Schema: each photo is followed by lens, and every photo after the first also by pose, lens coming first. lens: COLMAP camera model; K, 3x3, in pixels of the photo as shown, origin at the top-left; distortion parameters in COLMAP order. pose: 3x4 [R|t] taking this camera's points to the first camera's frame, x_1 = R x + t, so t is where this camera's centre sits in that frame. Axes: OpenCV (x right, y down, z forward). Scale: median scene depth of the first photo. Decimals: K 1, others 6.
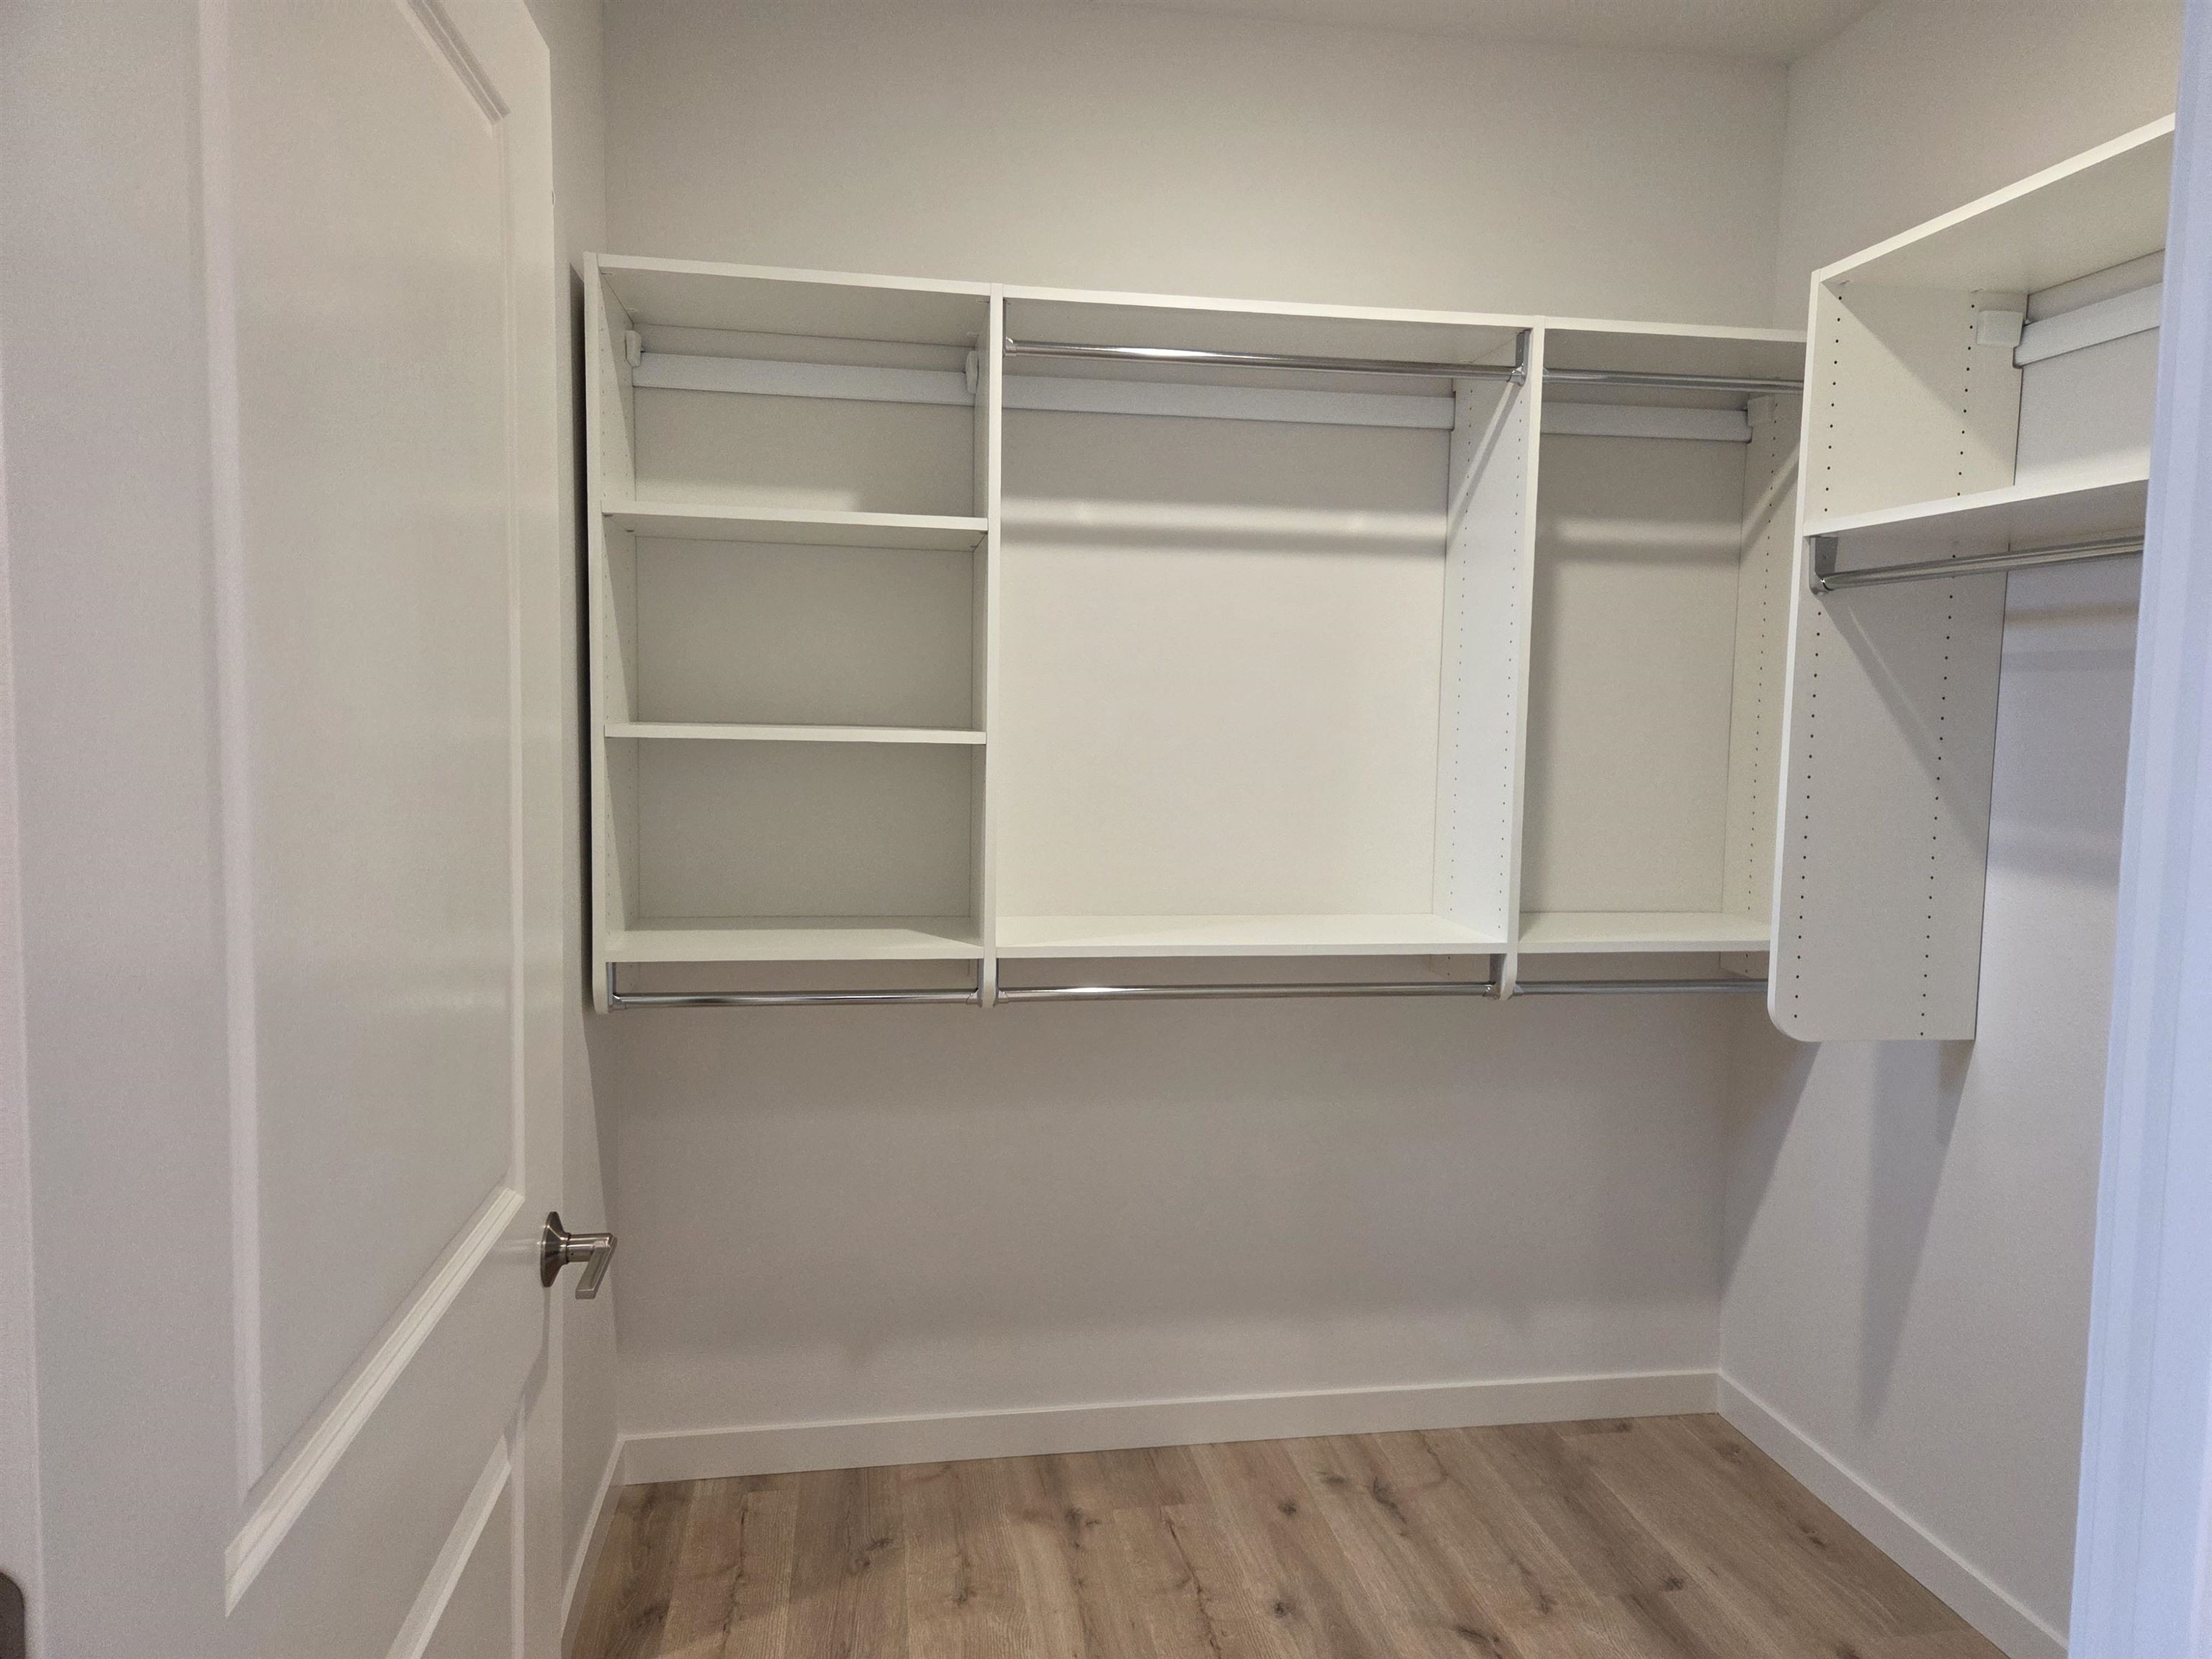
lens RADIAL K [[1487.7, 0, 1108.0], [0, 1487.7, 809.6], [0, 0, 1]] dist [0.023511, -0.001569]
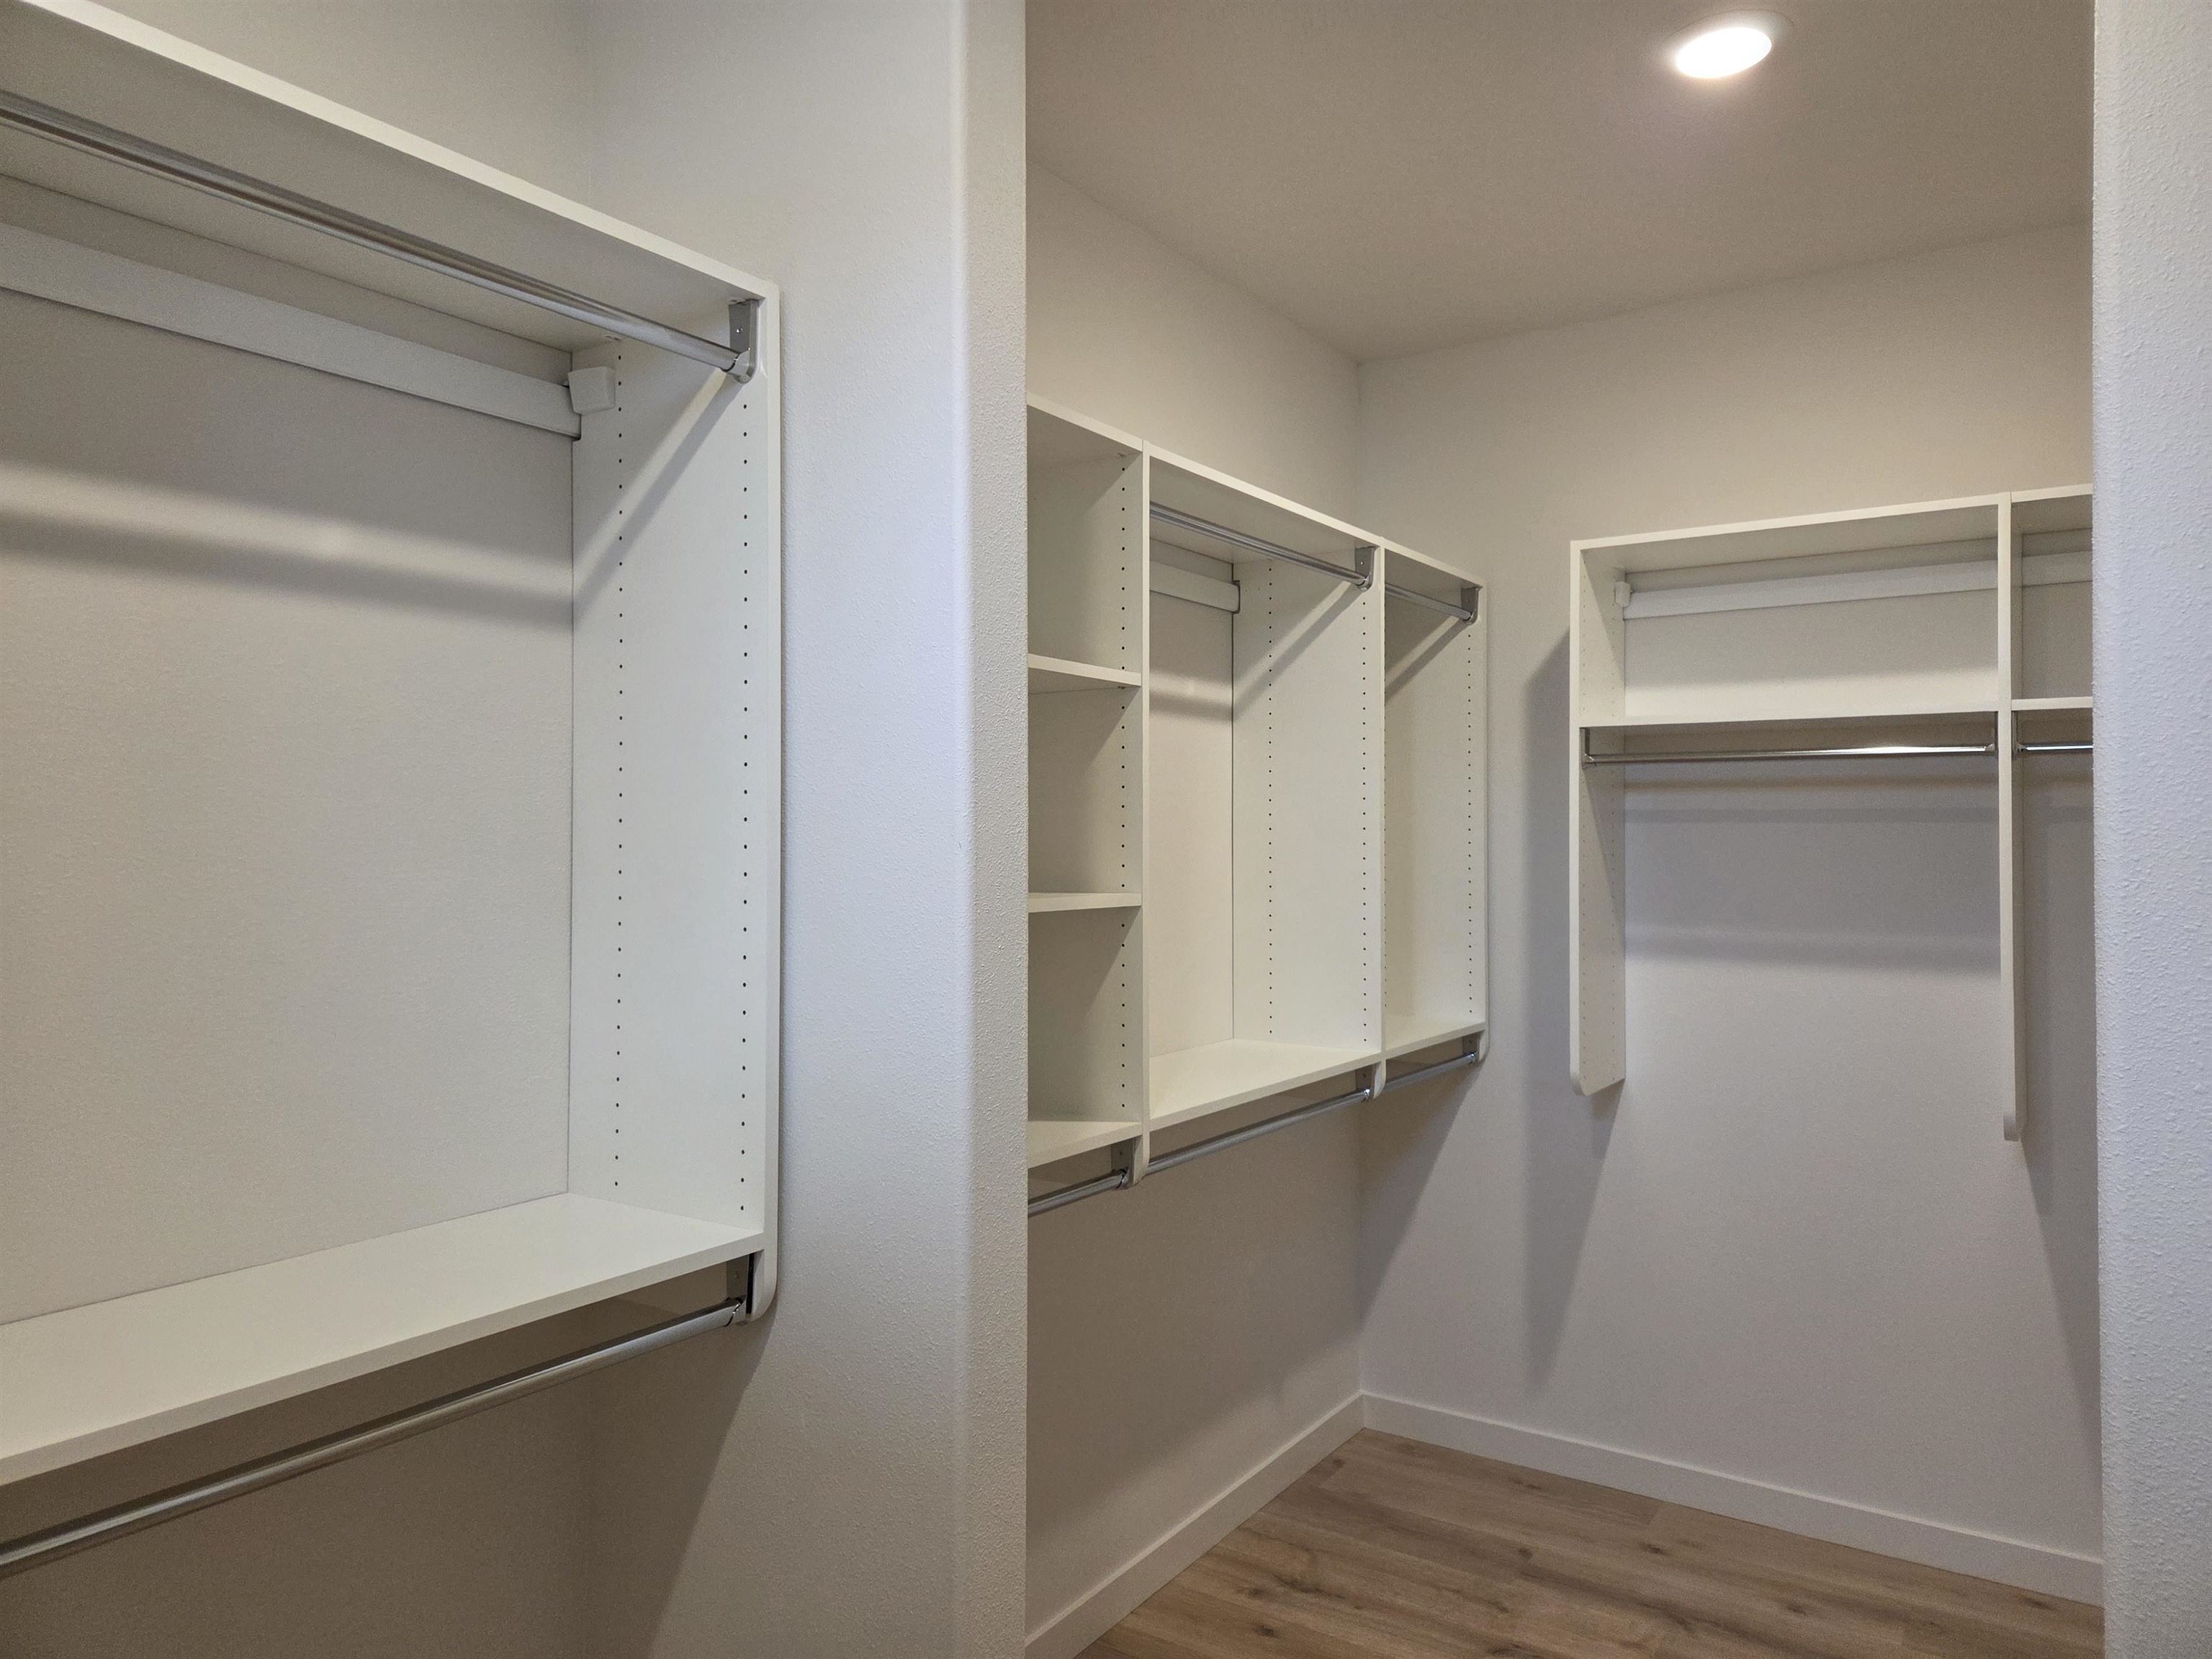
lens RADIAL K [[1504.1, 0, 1095.4], [0, 1504.1, 795.1], [0, 0, 1]] dist [0.023761, -0.000157]
pose [[0.686110, 0.001186, 0.727497, -0.753391], [0.065015, 0.995897, -0.062940, -0.053126], [-0.724587, 0.090482, 0.683218, 0.327865]]
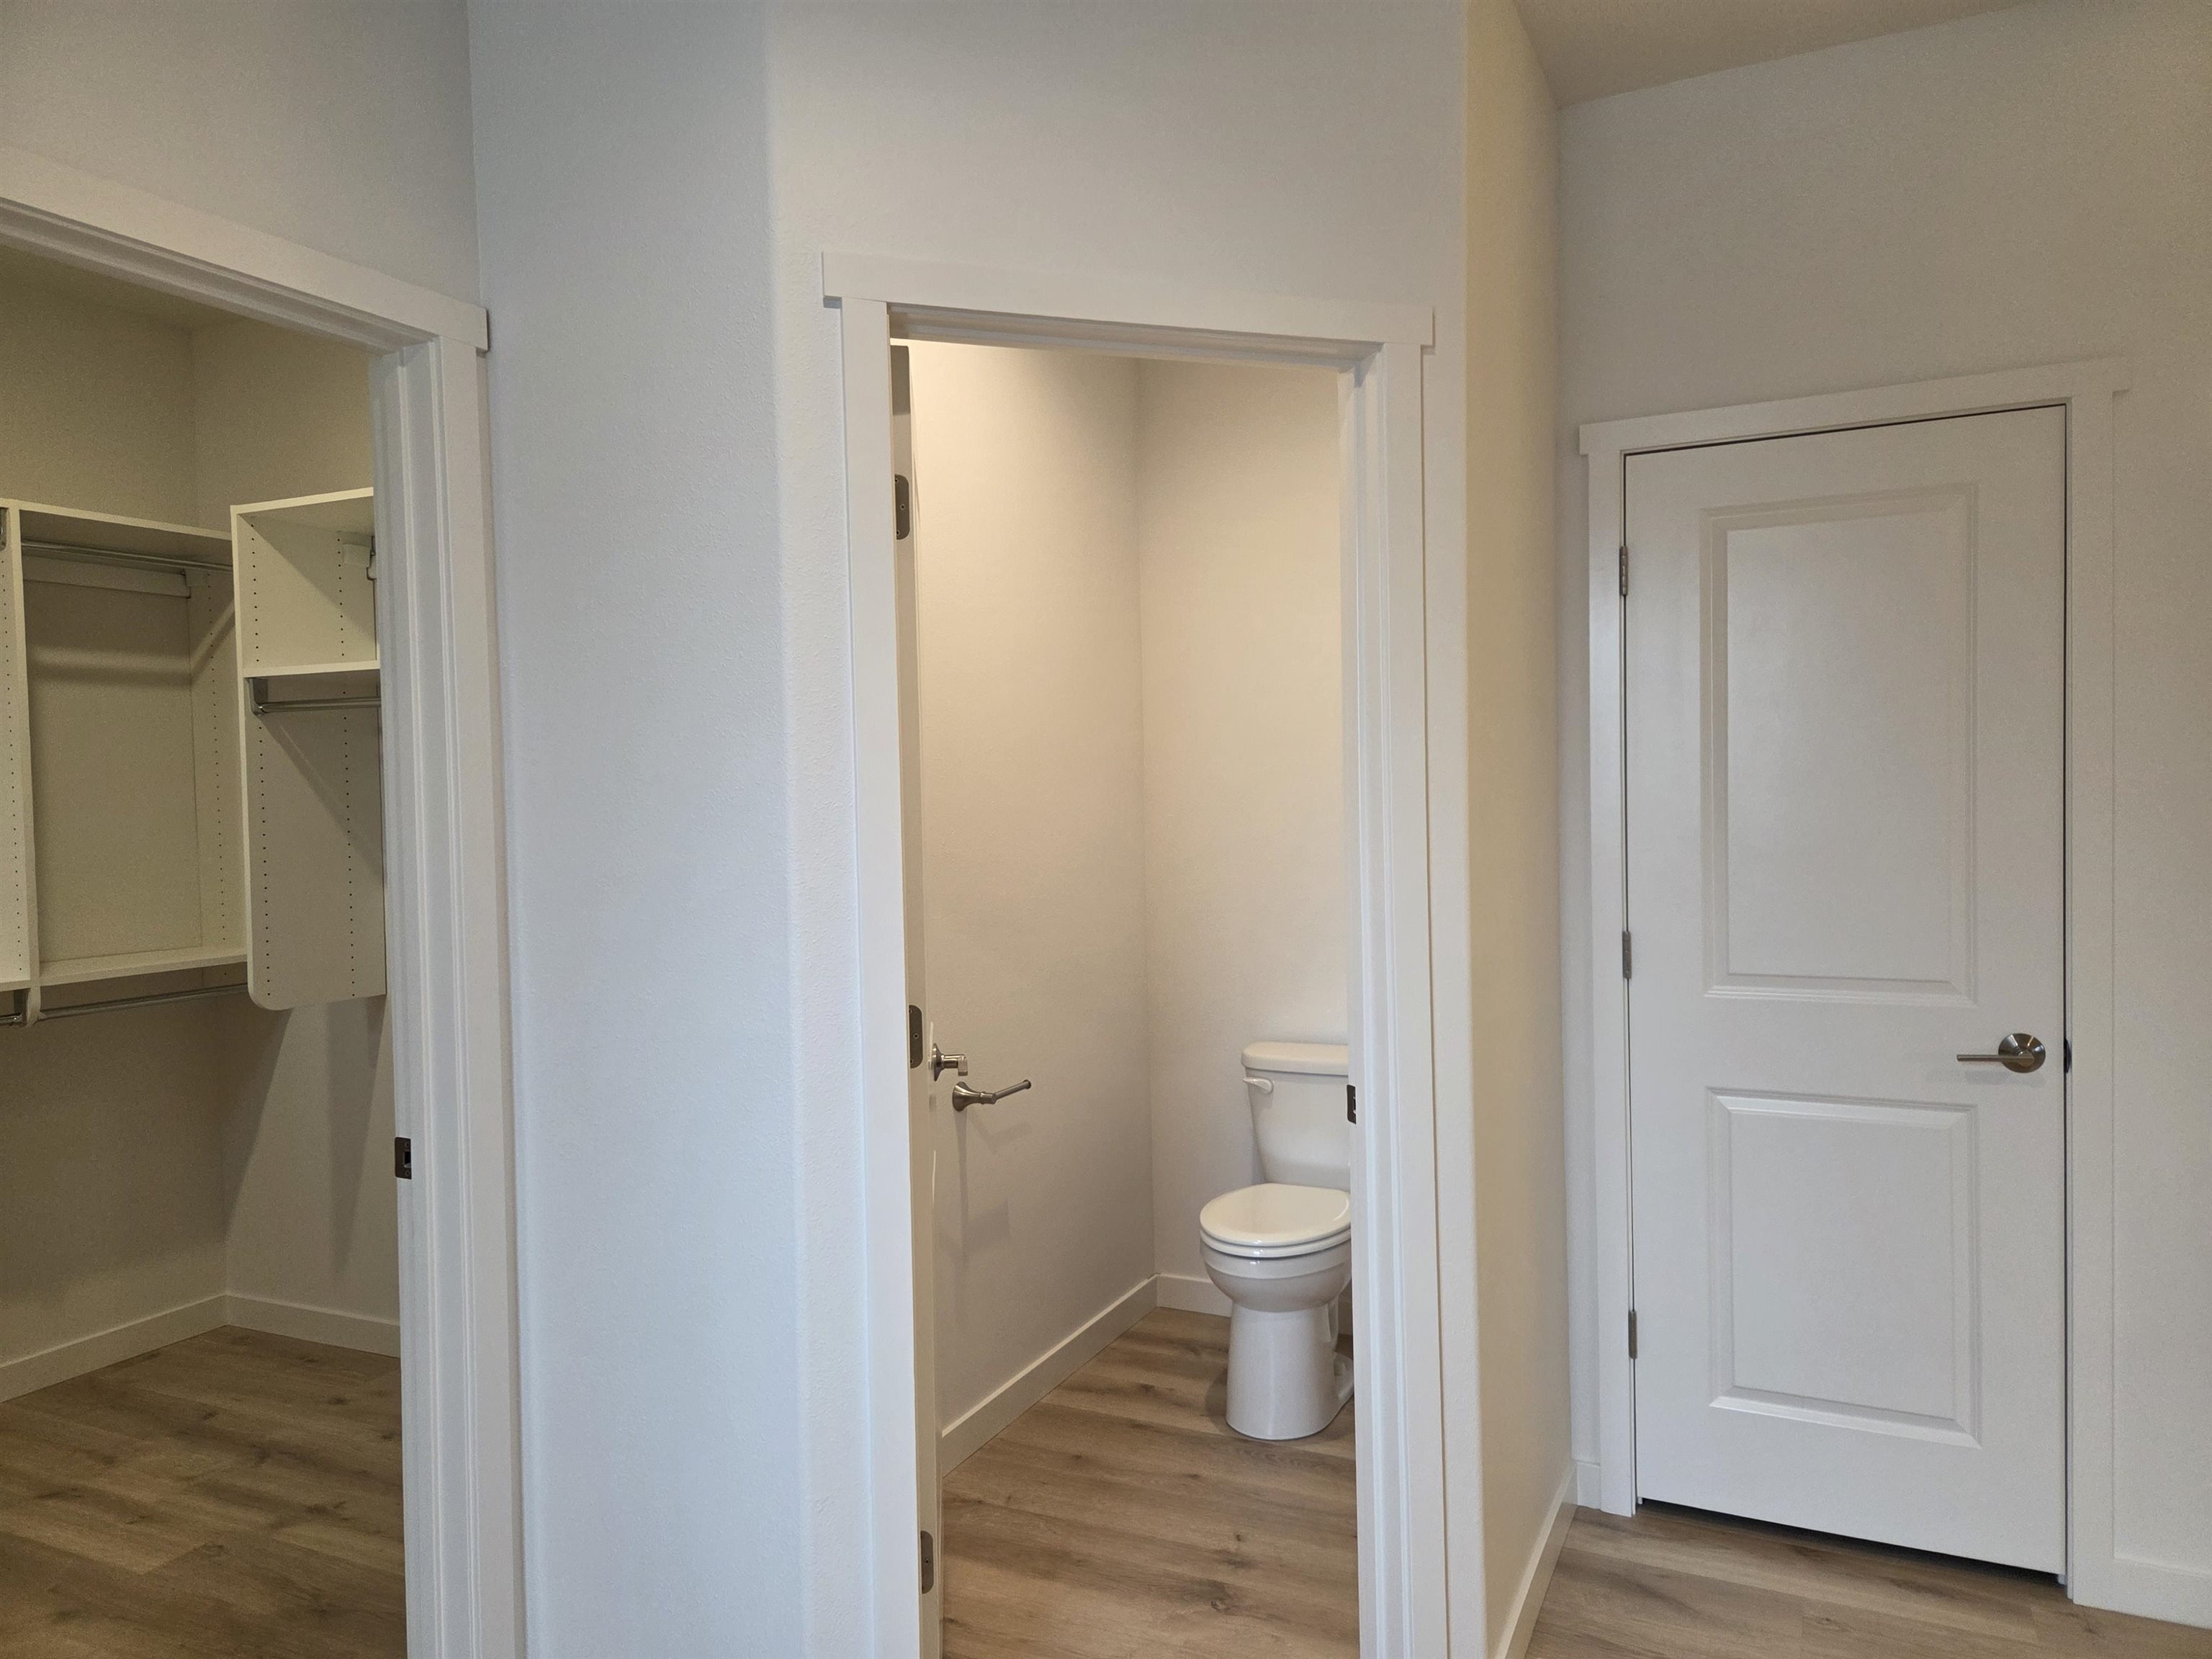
lens RADIAL K [[1498.8, 0, 1103.0], [0, 1498.8, 836.5], [0, 0, 1]] dist [0.085897, -0.067406]
pose [[0.577038, -0.056764, 0.814742, -0.270215], [0.091411, 0.995802, 0.004638, 0.044686], [-0.811585, 0.071800, 0.579805, -0.525635]]
